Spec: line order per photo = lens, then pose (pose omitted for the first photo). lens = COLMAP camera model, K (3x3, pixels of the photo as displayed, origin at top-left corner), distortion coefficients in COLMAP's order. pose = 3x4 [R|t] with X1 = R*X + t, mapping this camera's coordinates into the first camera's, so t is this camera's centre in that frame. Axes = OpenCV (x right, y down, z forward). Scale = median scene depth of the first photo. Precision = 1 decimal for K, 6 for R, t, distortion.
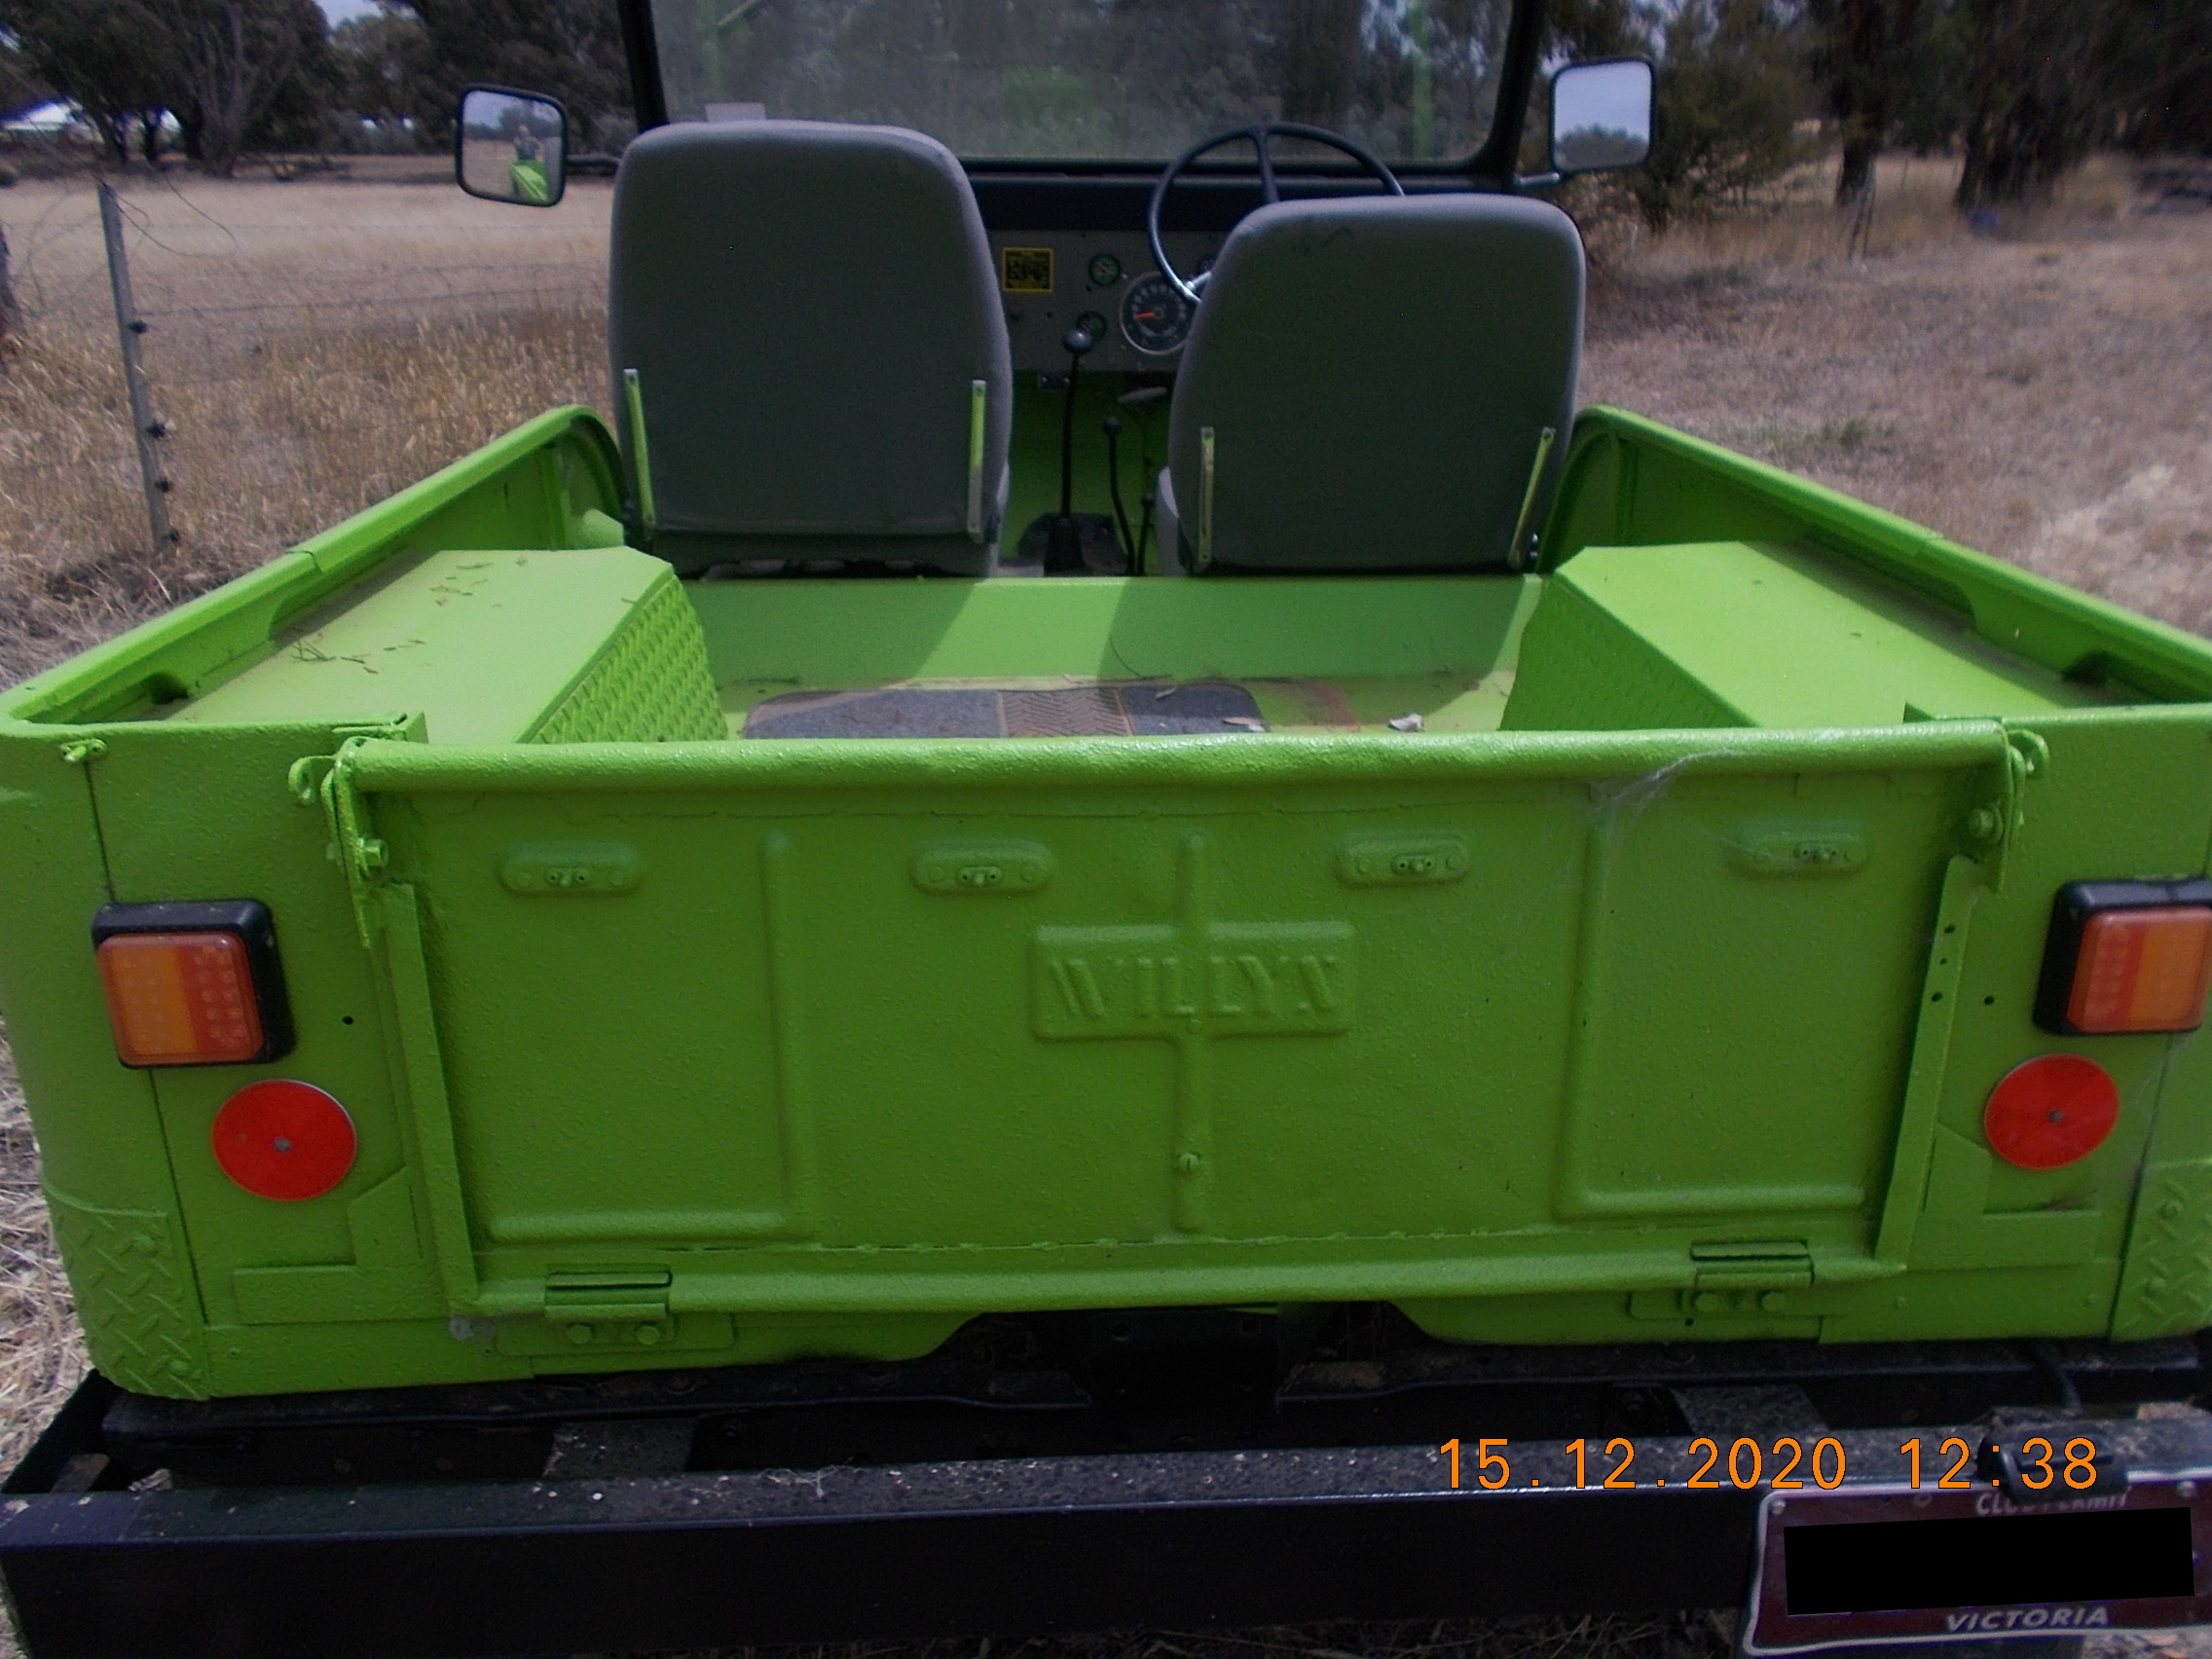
lens RADIAL K [[1766.9, 0, 1106.0], [0, 1766.9, 829.5], [0, 0, 1]] dist [-0.001902, -0.000680]
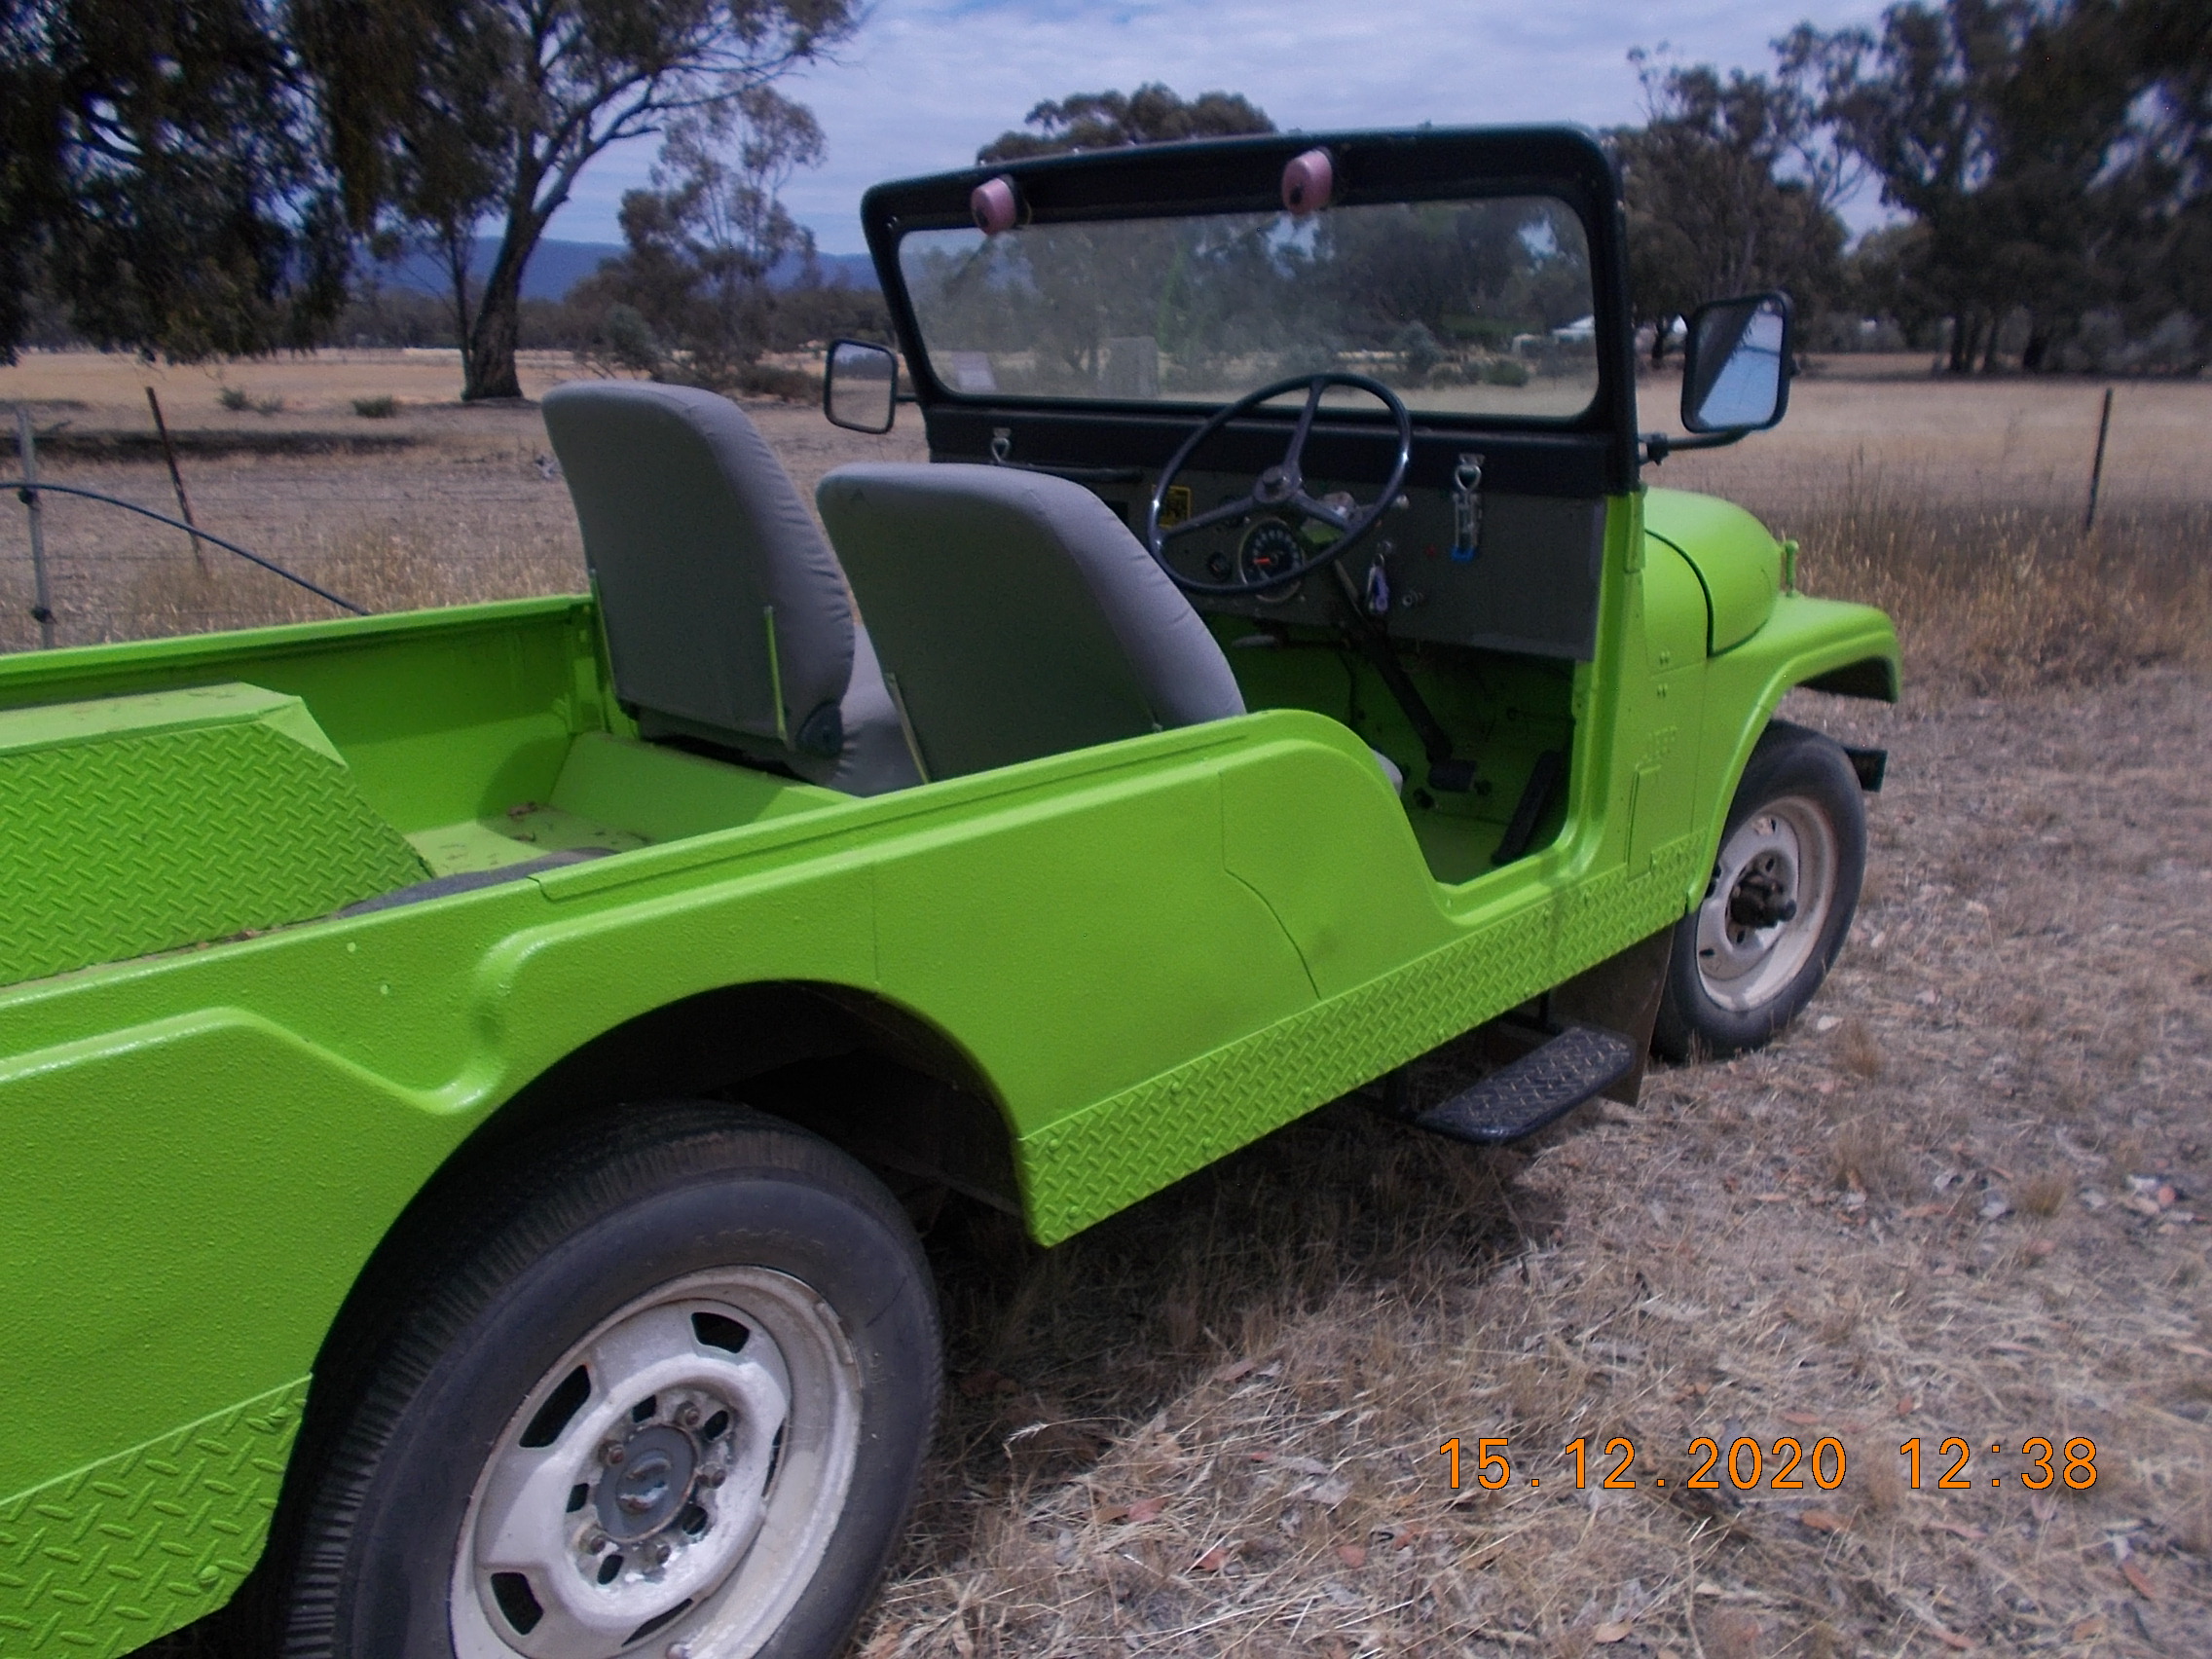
lens RADIAL K [[1740.9, 0, 1106.0], [0, 1740.9, 829.5], [0, 0, 1]] dist [0.018324, -0.009627]
pose [[0.708669, 0.177583, -0.682827, 0.648270], [-0.243863, 0.969809, -0.000872, -0.124472], [0.662057, 0.167134, 0.730580, 0.262522]]
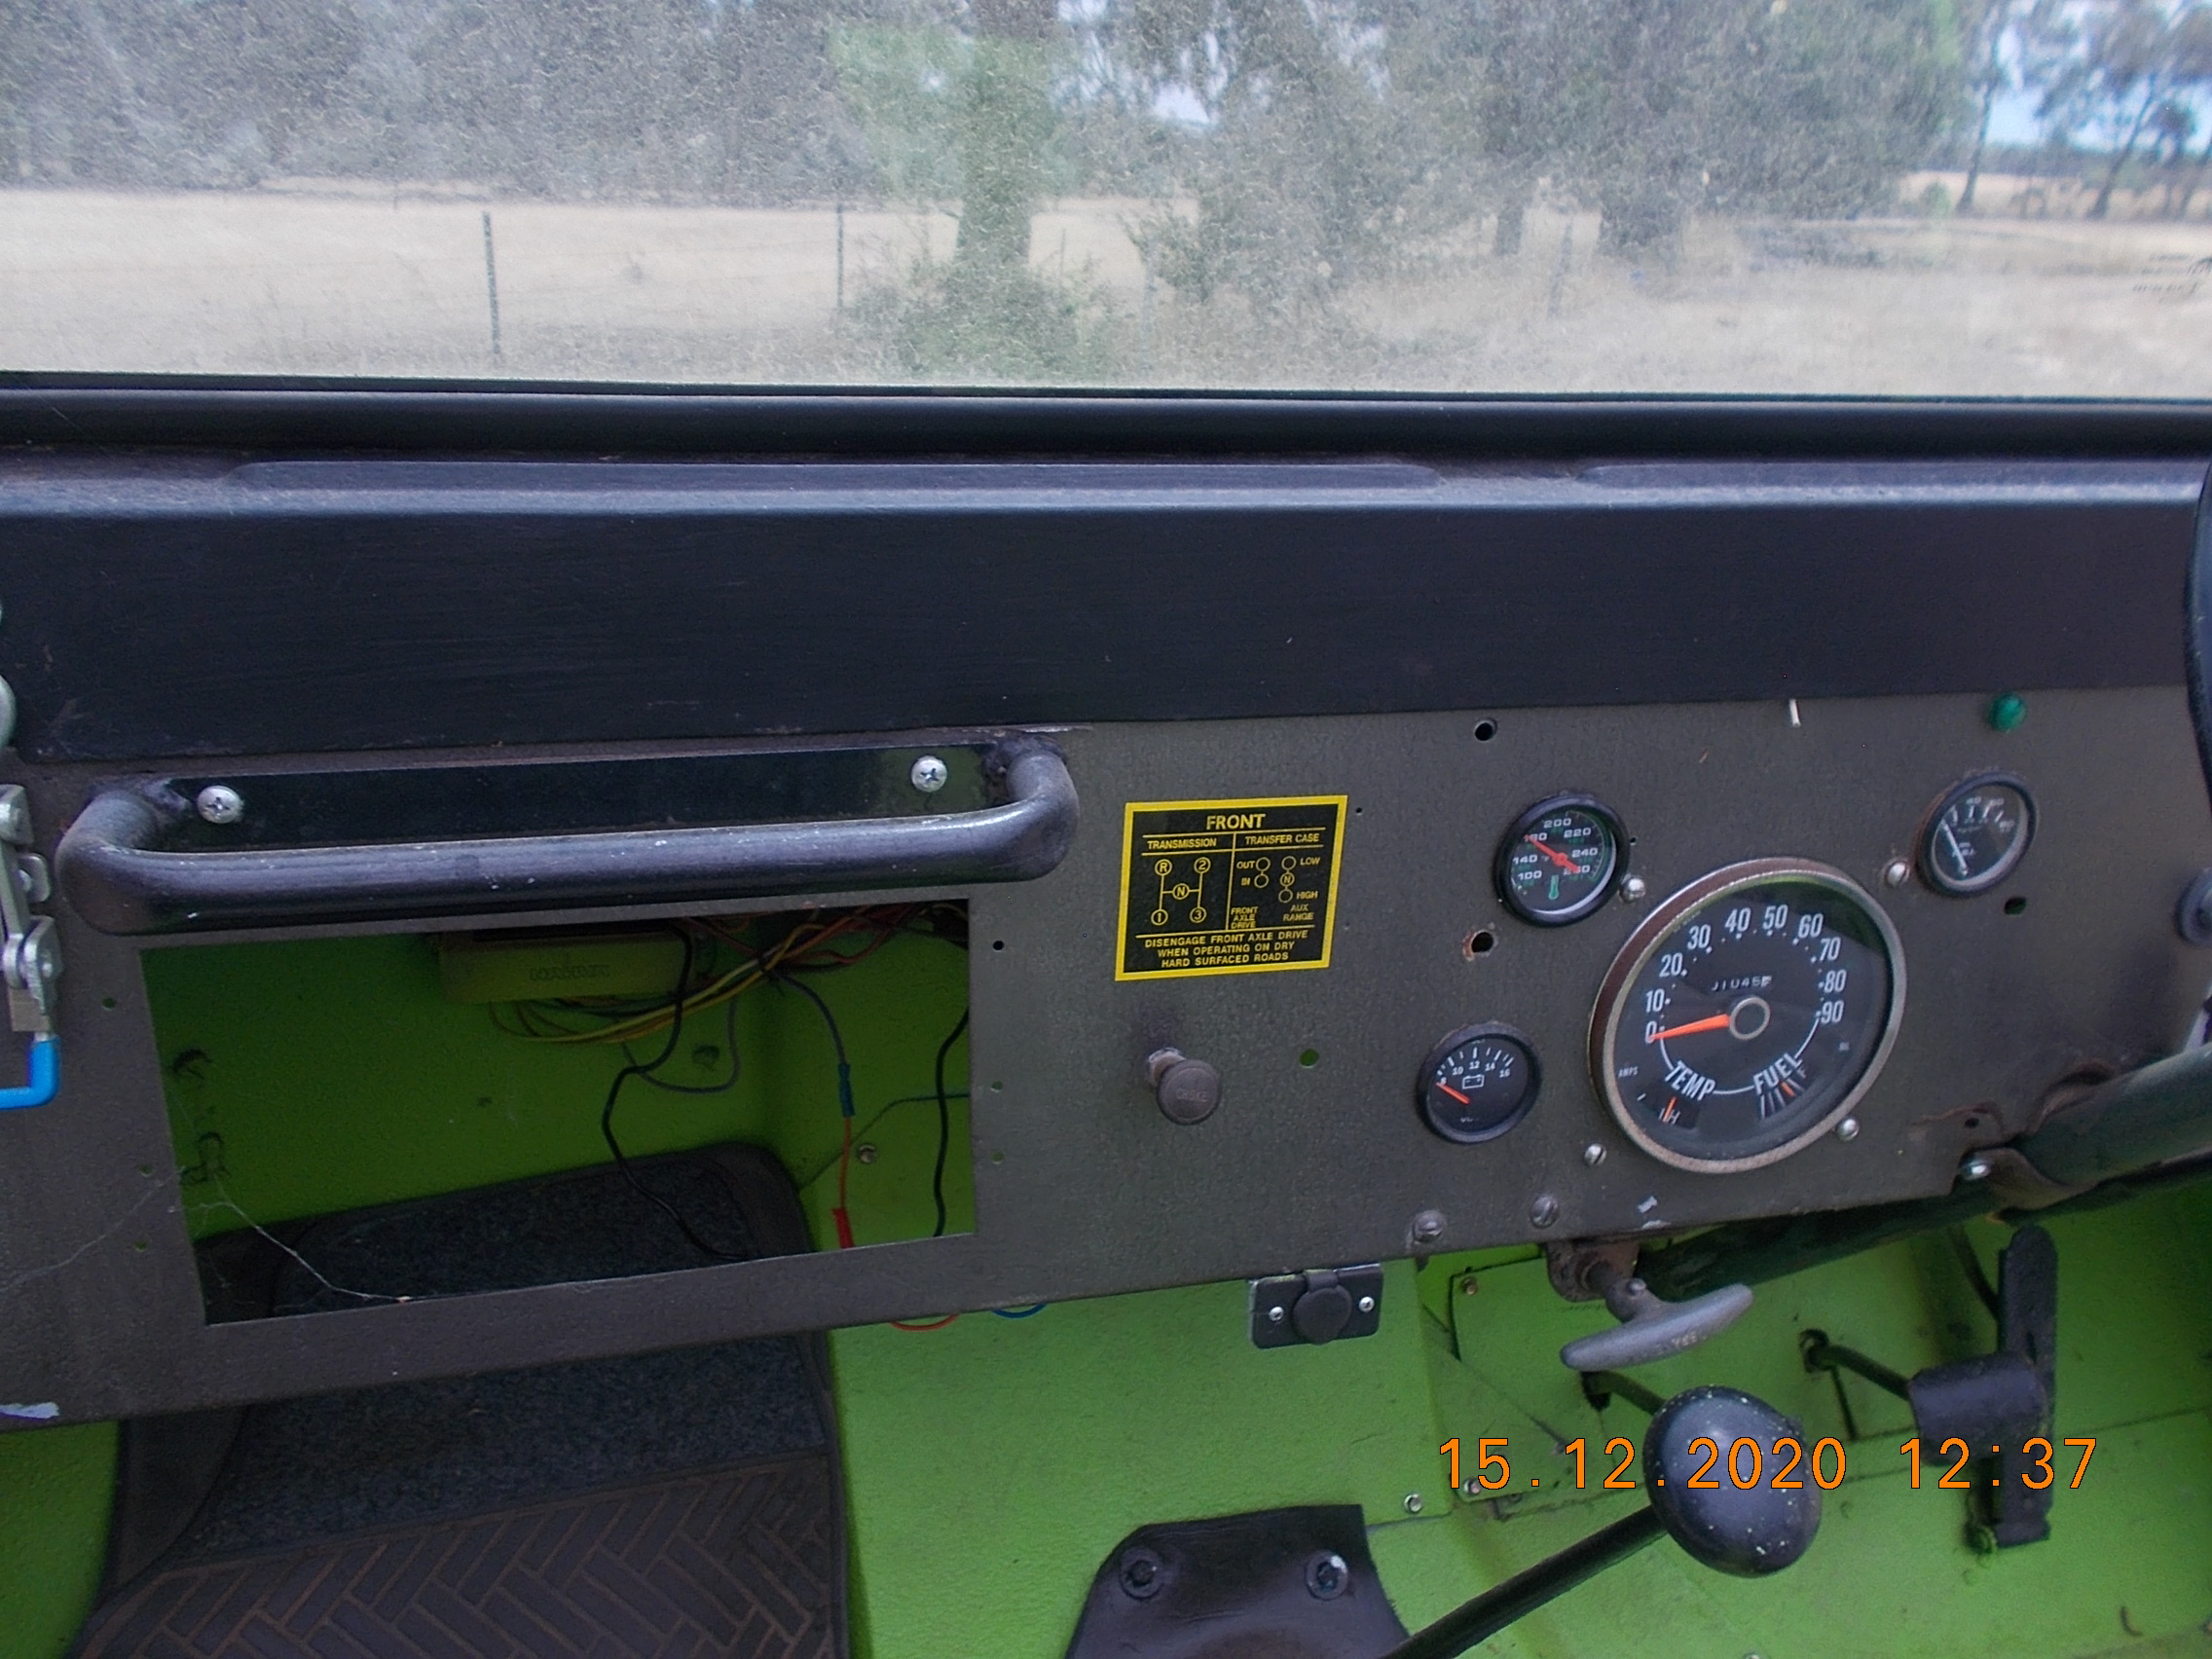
lens RADIAL K [[1766.9, 0, 1106.0], [0, 1766.9, 829.5], [0, 0, 1]] dist [-0.001902, -0.000680]
pose [[0.978458, -0.048697, 0.200620, -0.101281], [0.052303, 0.998550, -0.012713, -0.319340], [-0.199710, 0.022933, 0.979587, 0.786146]]
